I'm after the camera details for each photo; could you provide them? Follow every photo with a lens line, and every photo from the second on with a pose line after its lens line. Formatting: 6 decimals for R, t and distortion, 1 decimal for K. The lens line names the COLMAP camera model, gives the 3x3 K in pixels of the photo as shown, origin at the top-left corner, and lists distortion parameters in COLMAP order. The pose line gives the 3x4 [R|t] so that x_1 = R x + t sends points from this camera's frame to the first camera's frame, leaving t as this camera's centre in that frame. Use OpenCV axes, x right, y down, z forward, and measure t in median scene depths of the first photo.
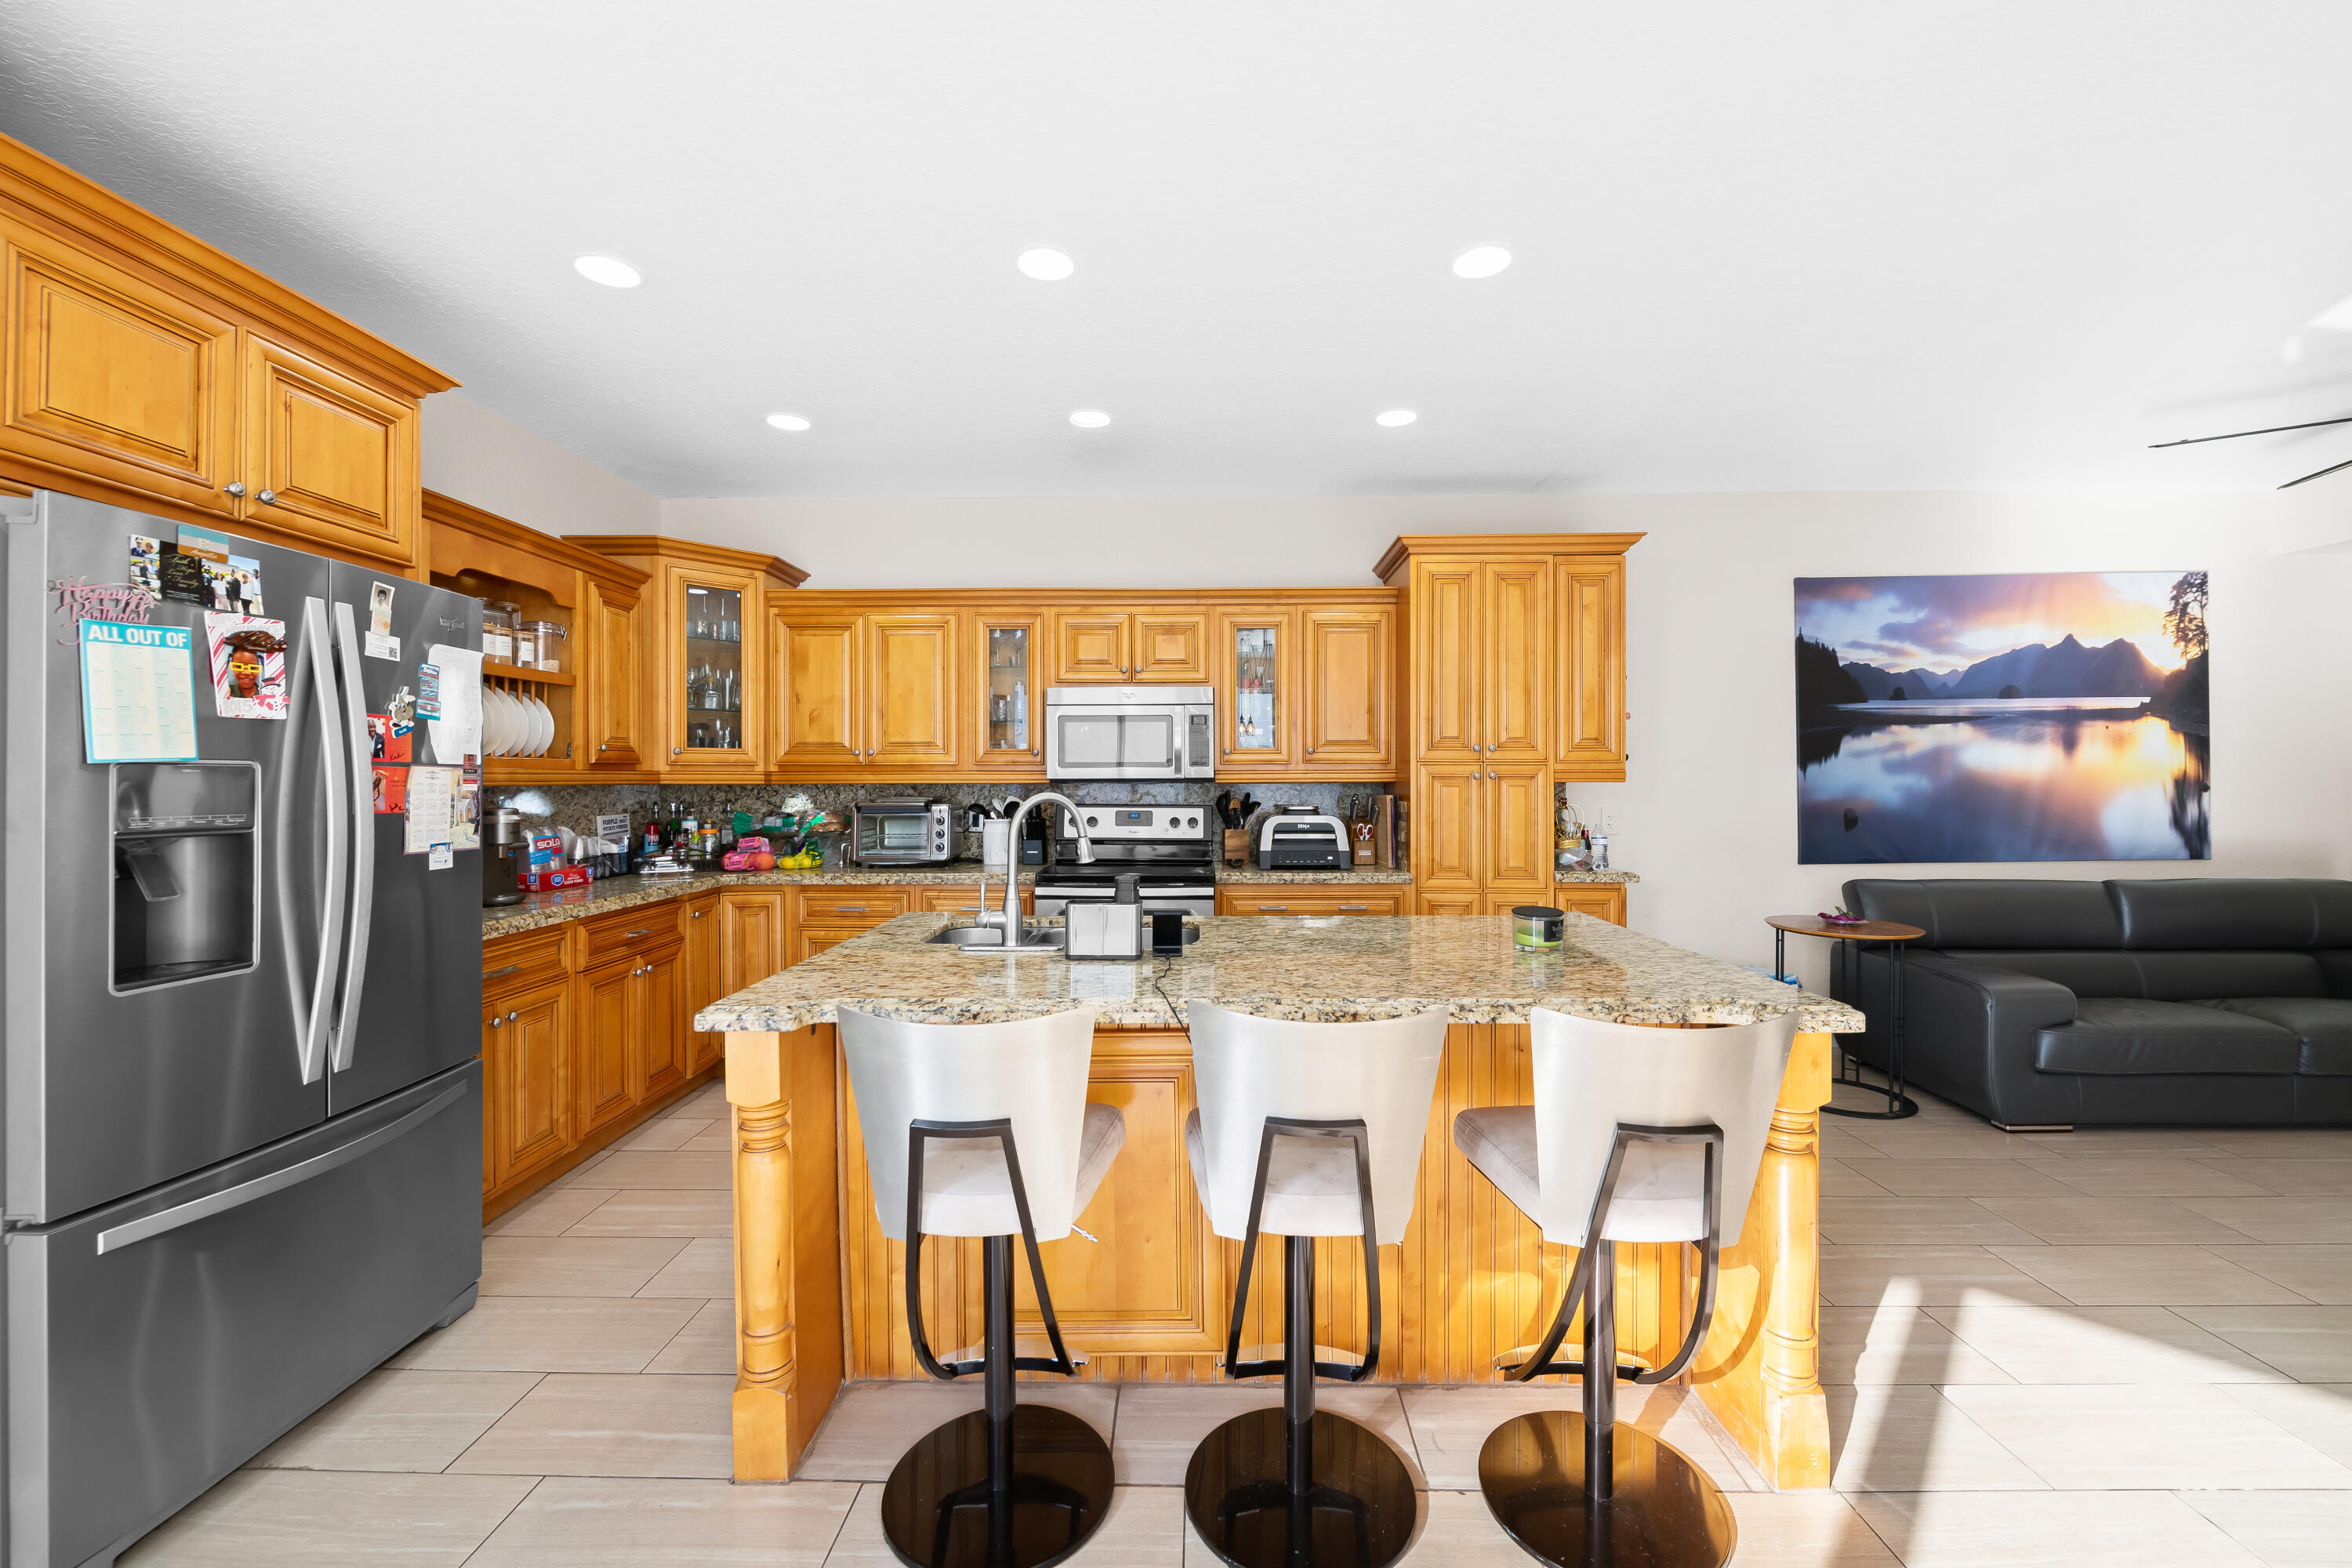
lens RADIAL K [[940.7, 0, 1193.7], [0, 940.7, 779.5], [0, 0, 1]] dist [-0.002271, -0.000816]
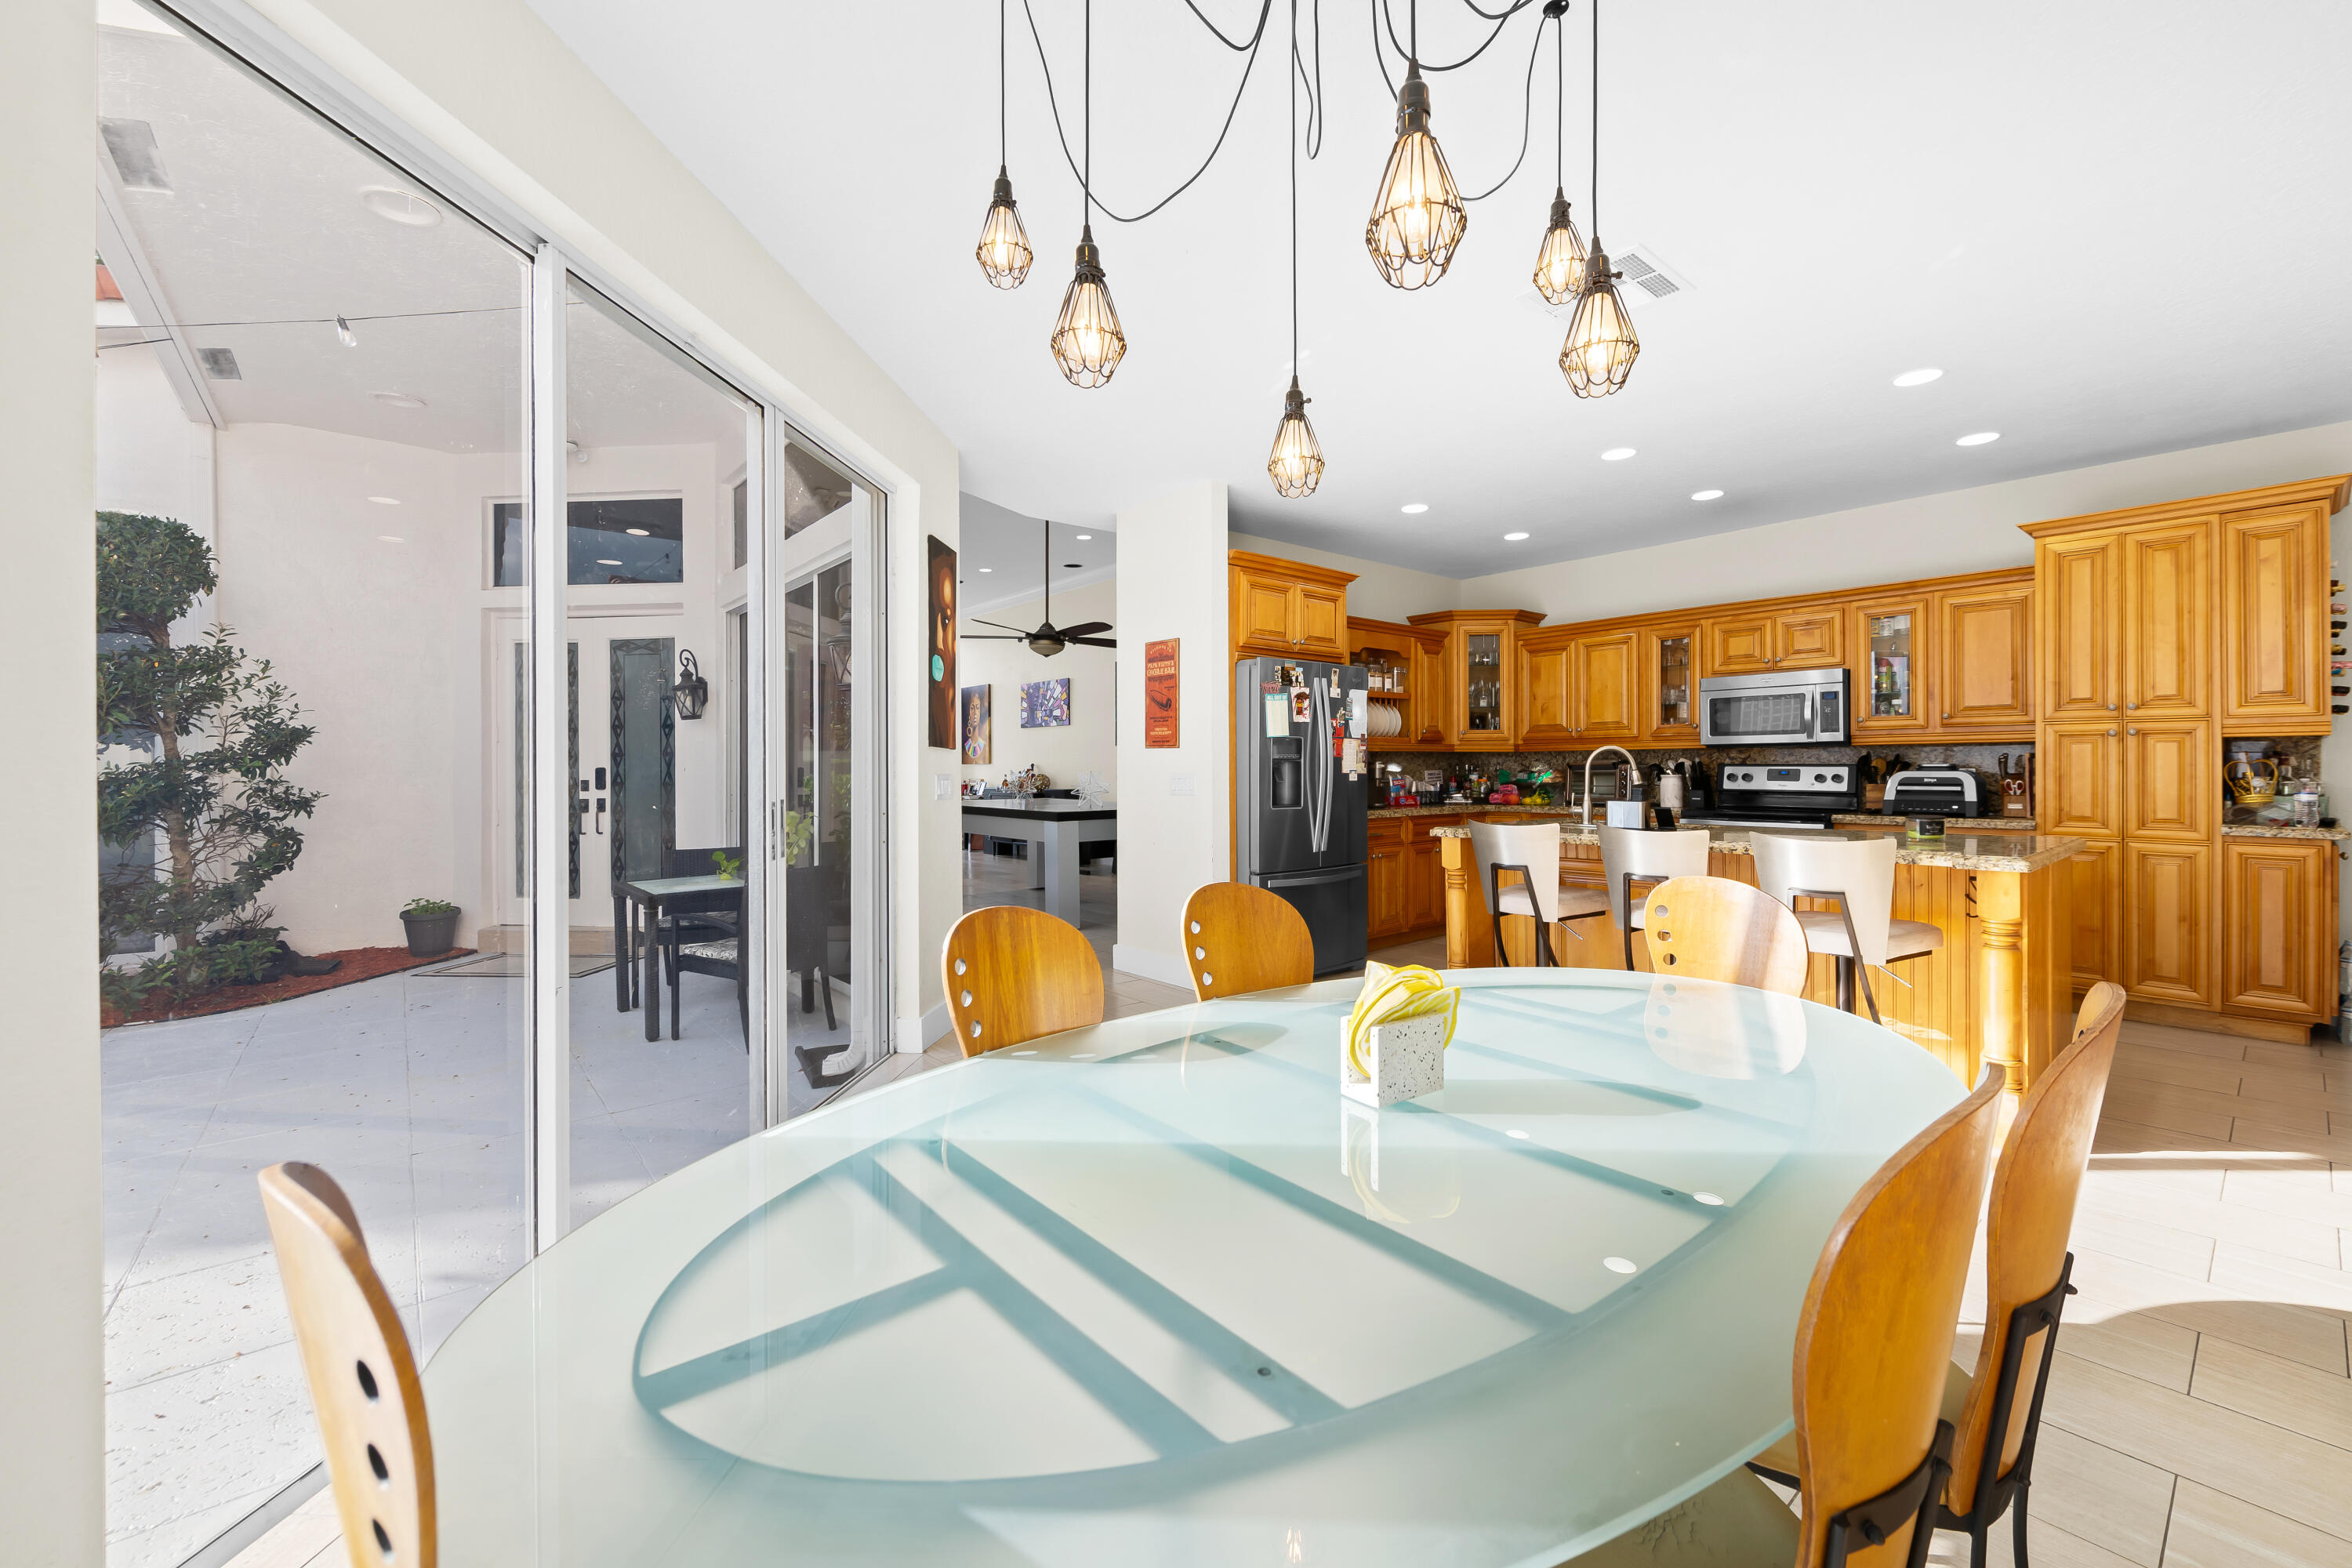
lens RADIAL K [[946.7, 0, 1173.7], [0, 946.7, 770.7], [0, 0, 1]] dist [-0.000575, -0.002251]
pose [[0.646748, 0.000337, -0.762703, 0.429059], [0.002547, 0.999993, 0.002602, 0.033797], [0.762699, -0.003625, 0.646743, -0.525874]]
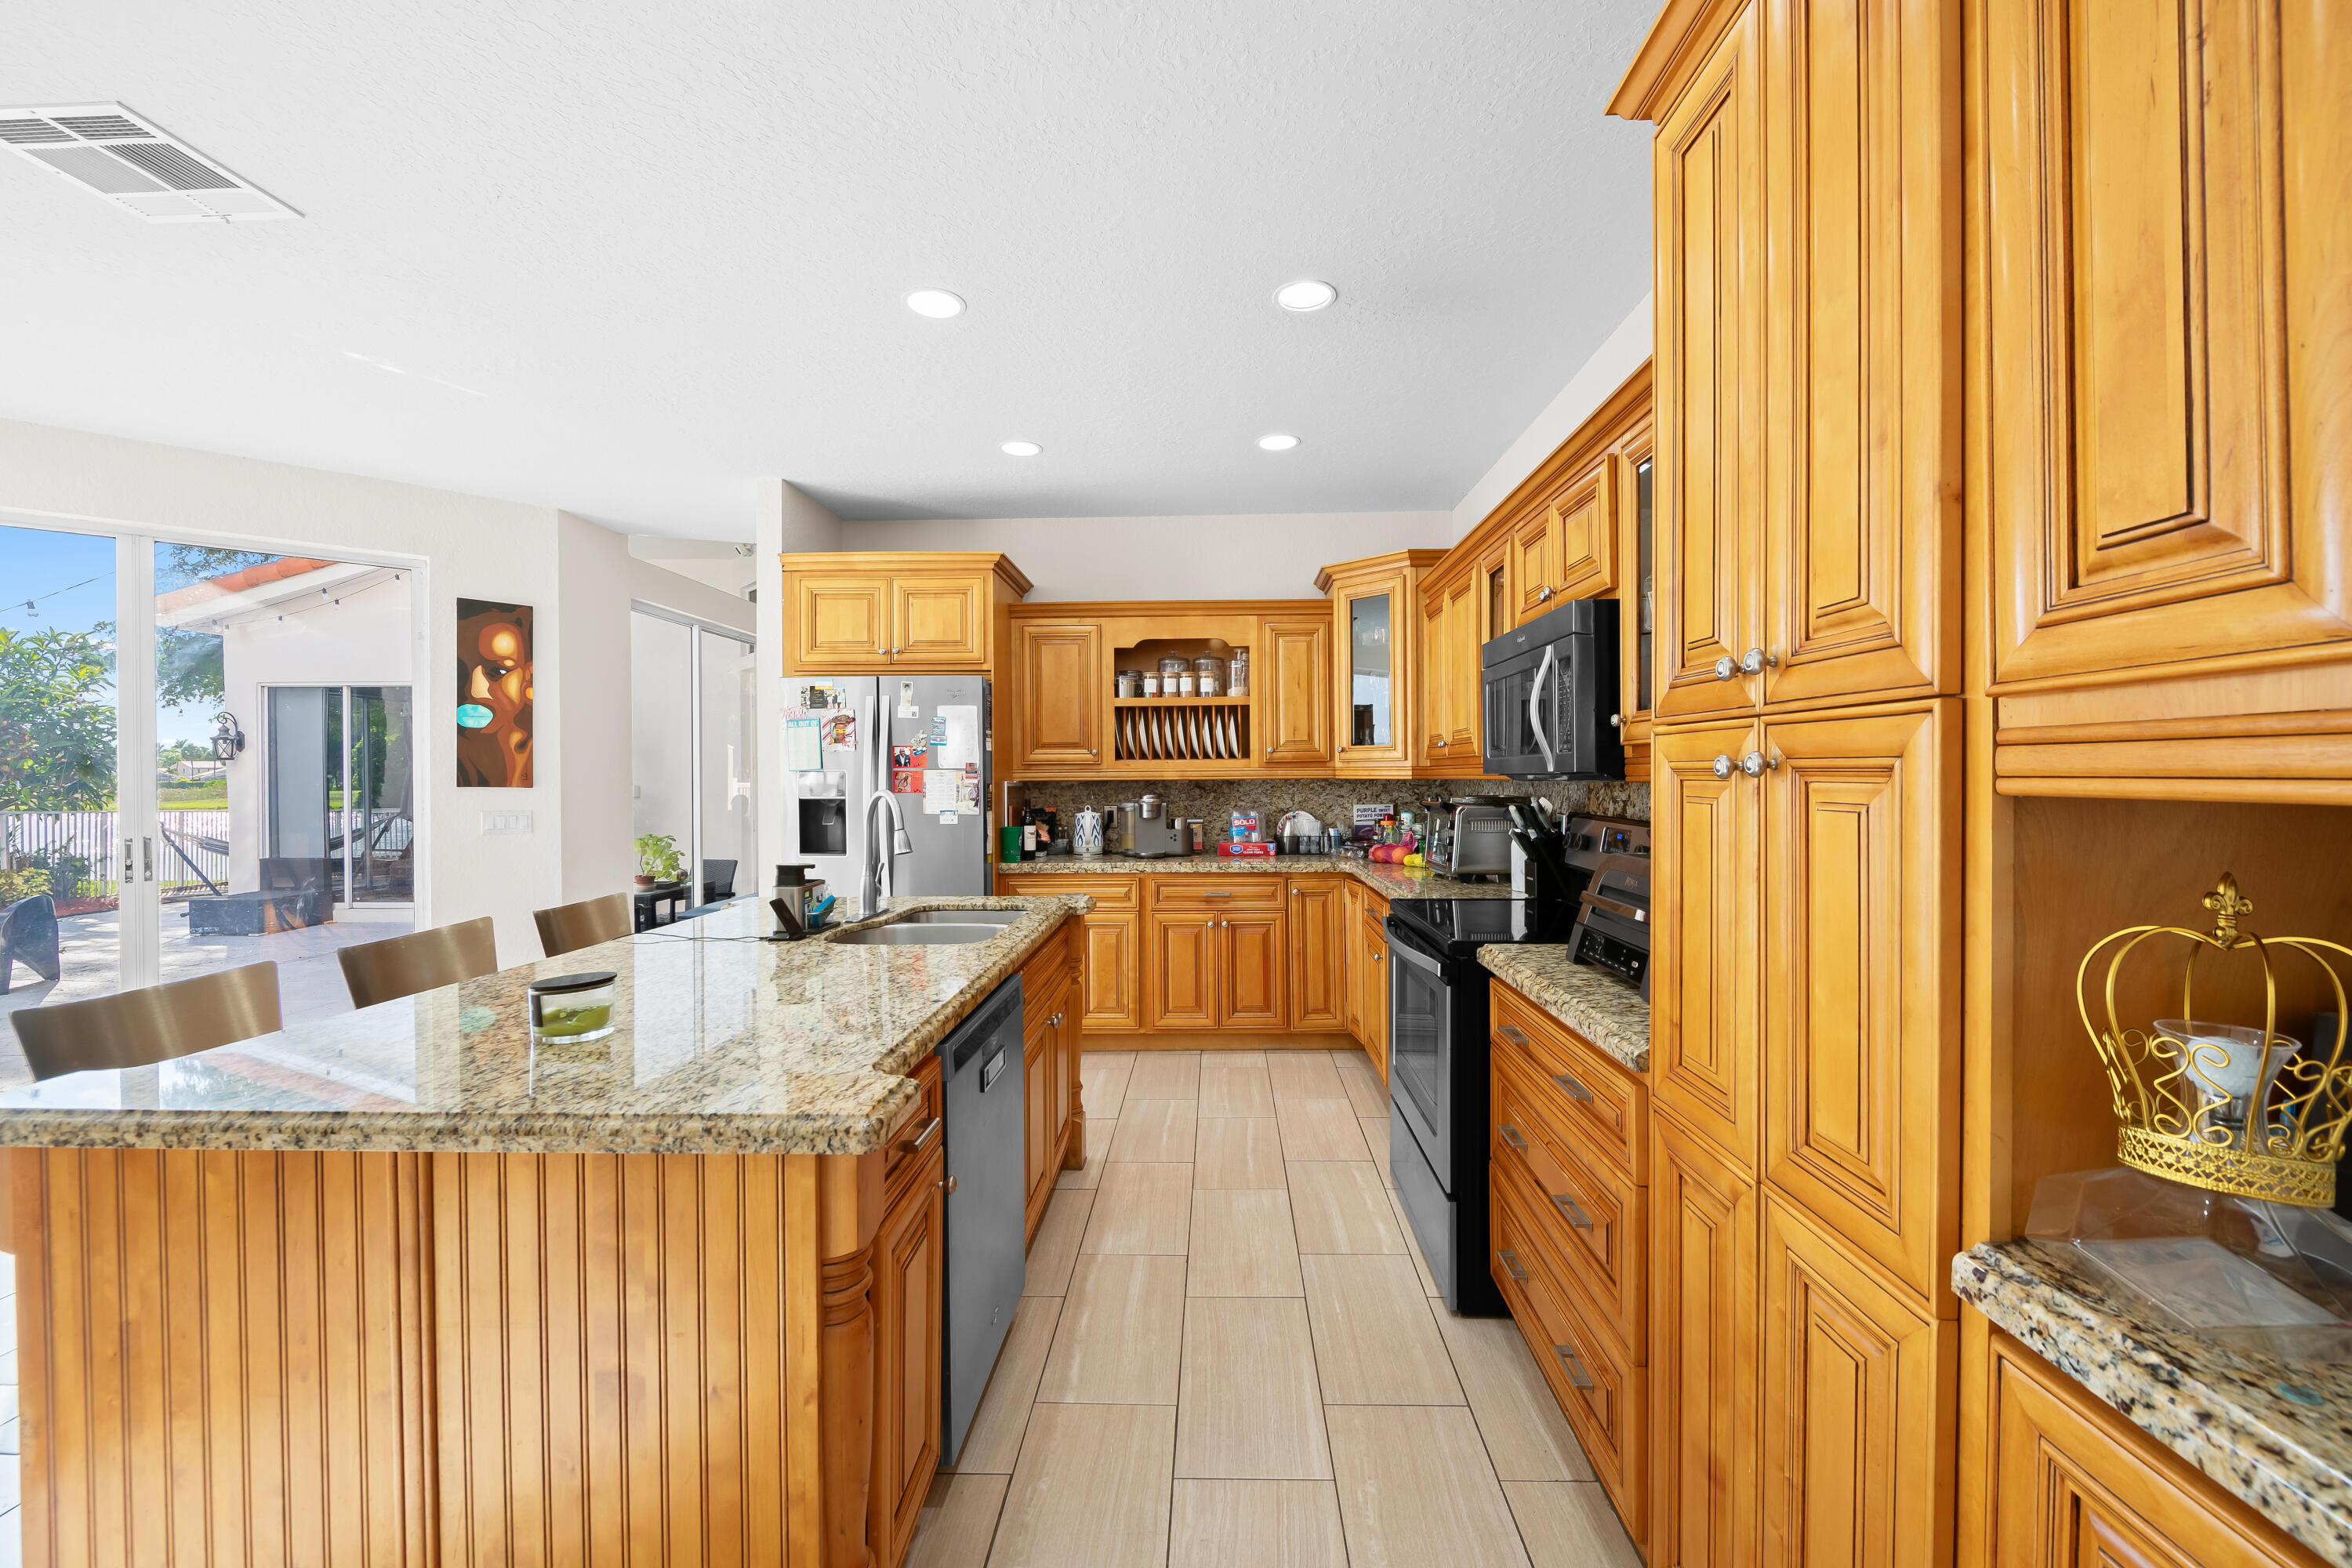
lens RADIAL K [[936.4, 0, 1185.5], [0, 936.4, 783.0], [0, 0, 1]] dist [0.008774, -0.005949]
pose [[-0.032331, 0.010321, -0.999424, 0.587476], [0.004568, 0.999938, 0.010178, -0.002541], [0.999467, -0.004237, -0.032376, 0.845486]]
